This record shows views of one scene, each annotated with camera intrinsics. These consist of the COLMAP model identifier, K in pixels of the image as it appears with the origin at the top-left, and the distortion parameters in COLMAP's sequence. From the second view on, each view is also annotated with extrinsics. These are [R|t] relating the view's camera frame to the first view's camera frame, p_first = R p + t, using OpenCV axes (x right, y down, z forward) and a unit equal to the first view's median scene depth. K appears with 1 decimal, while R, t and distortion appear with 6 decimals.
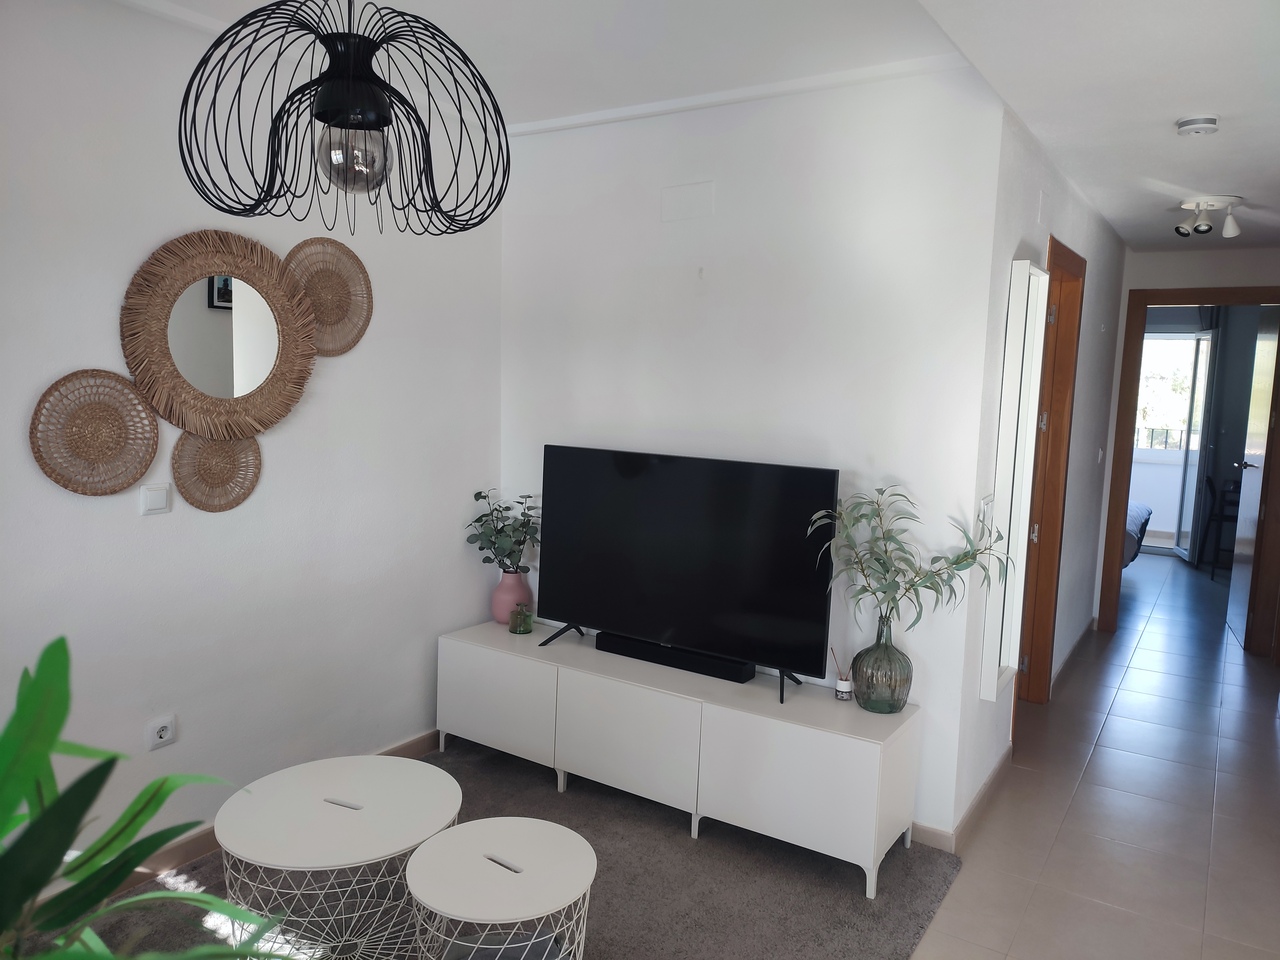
lens RADIAL K [[925.2, 0, 637.2], [0, 925.2, 484.3], [0, 0, 1]] dist [0.017475, -0.003847]
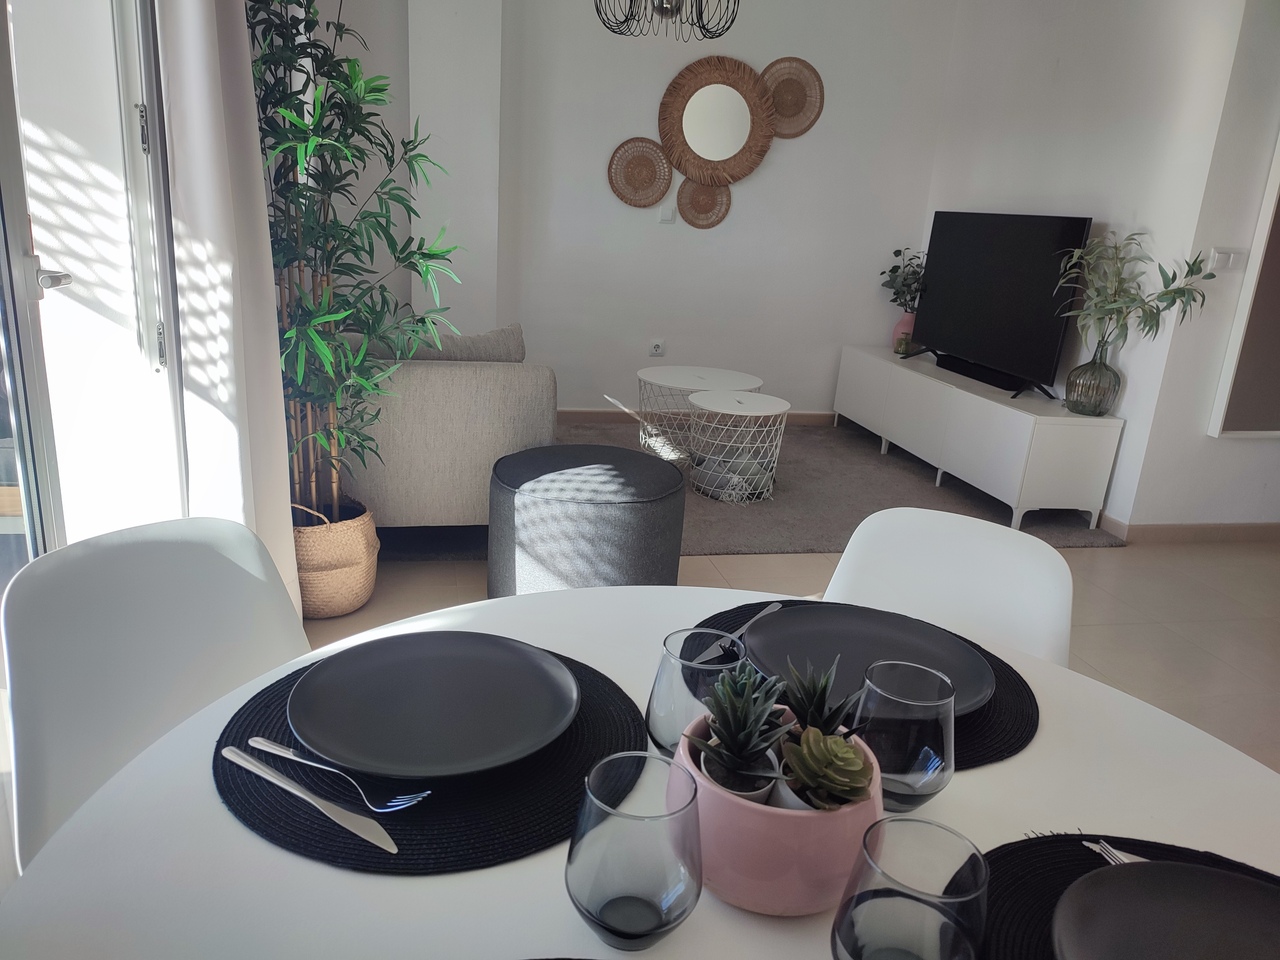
lens RADIAL K [[939.8, 0, 640.0], [0, 939.8, 480.0], [0, 0, 1]] dist [0.014841, -0.003037]
pose [[0.714408, 0.216523, -0.665386, 0.722847], [-0.132194, 0.975560, 0.175523, 0.190344], [0.687128, -0.037435, 0.725571, -0.361588]]
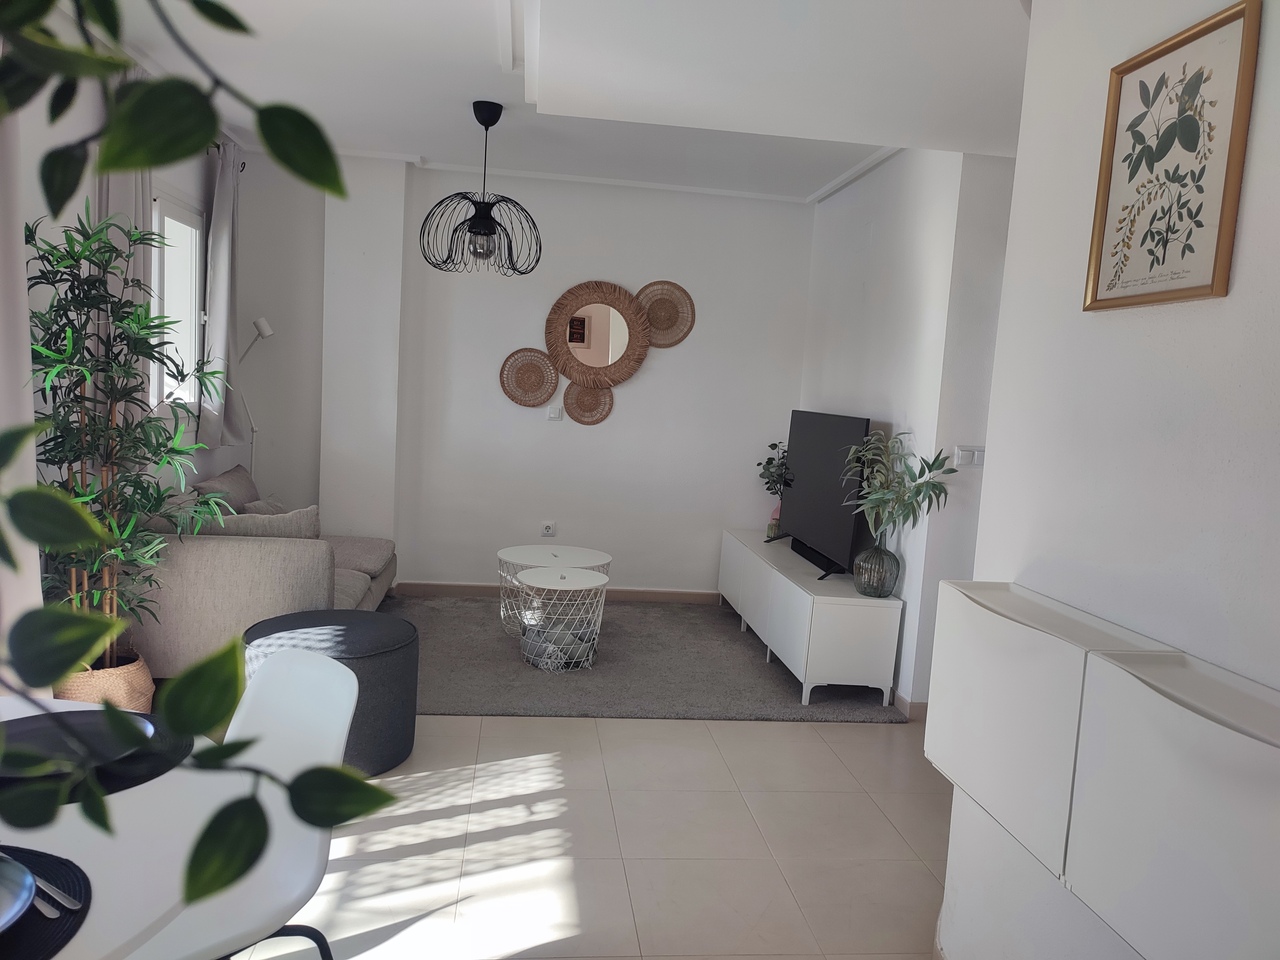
lens RADIAL K [[936.8, 0, 637.5], [0, 936.8, 487.7], [0, 0, 1]] dist [0.028751, -0.000244]
pose [[0.637583, 0.094874, -0.764518, 1.107132], [-0.140623, 0.990047, 0.005586, 0.131269], [0.757439, 0.103947, 0.644579, -0.165093]]
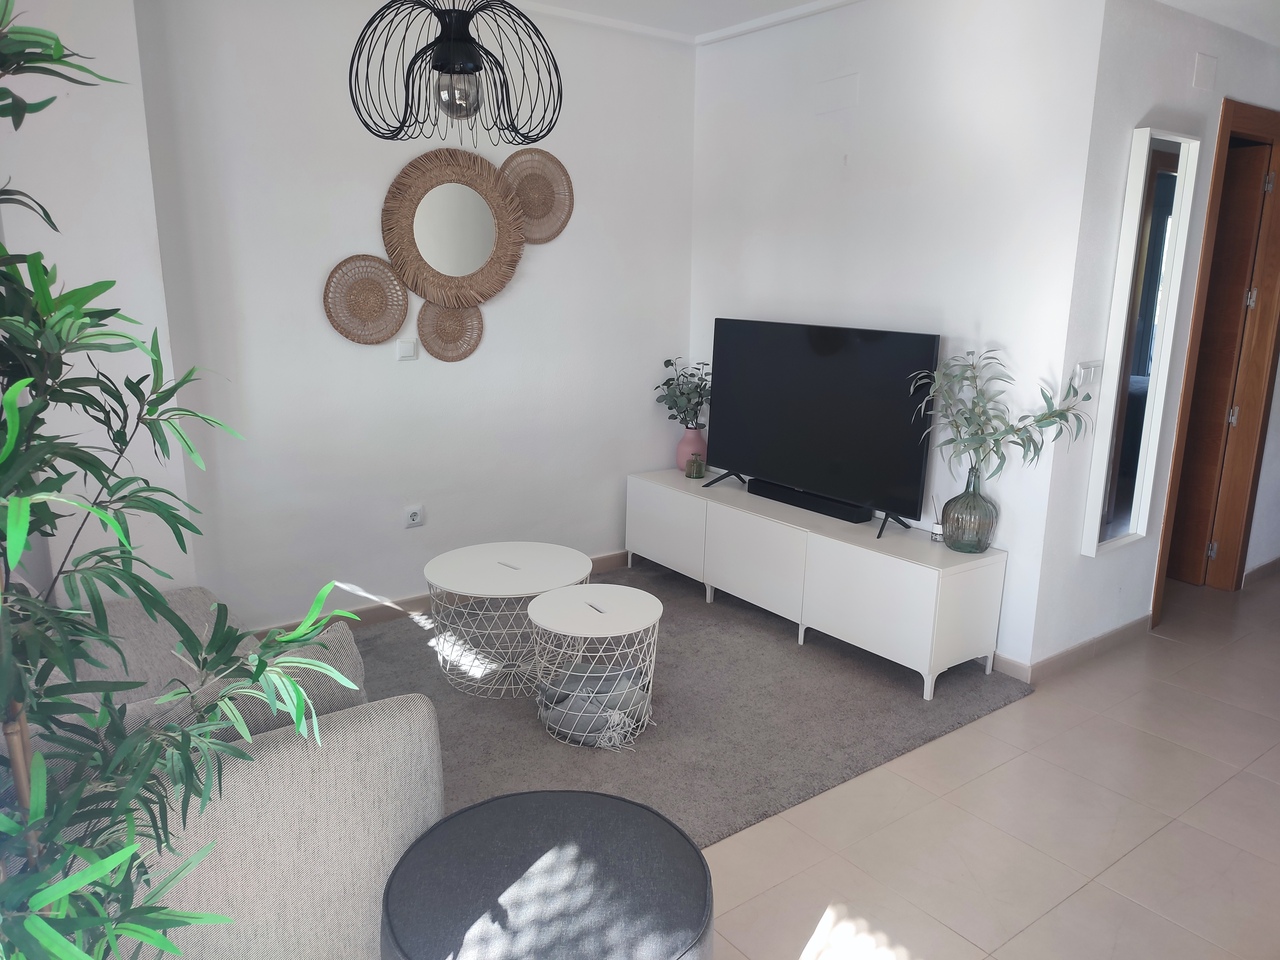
lens RADIAL K [[929.9, 0, 637.4], [0, 929.9, 485.8], [0, 0, 1]] dist [0.005491, 0.002252]
pose [[0.937608, 0.061850, -0.342150, 0.277392], [-0.026812, 0.993983, 0.106206, 0.057255], [0.346660, -0.090406, 0.933624, -0.191483]]
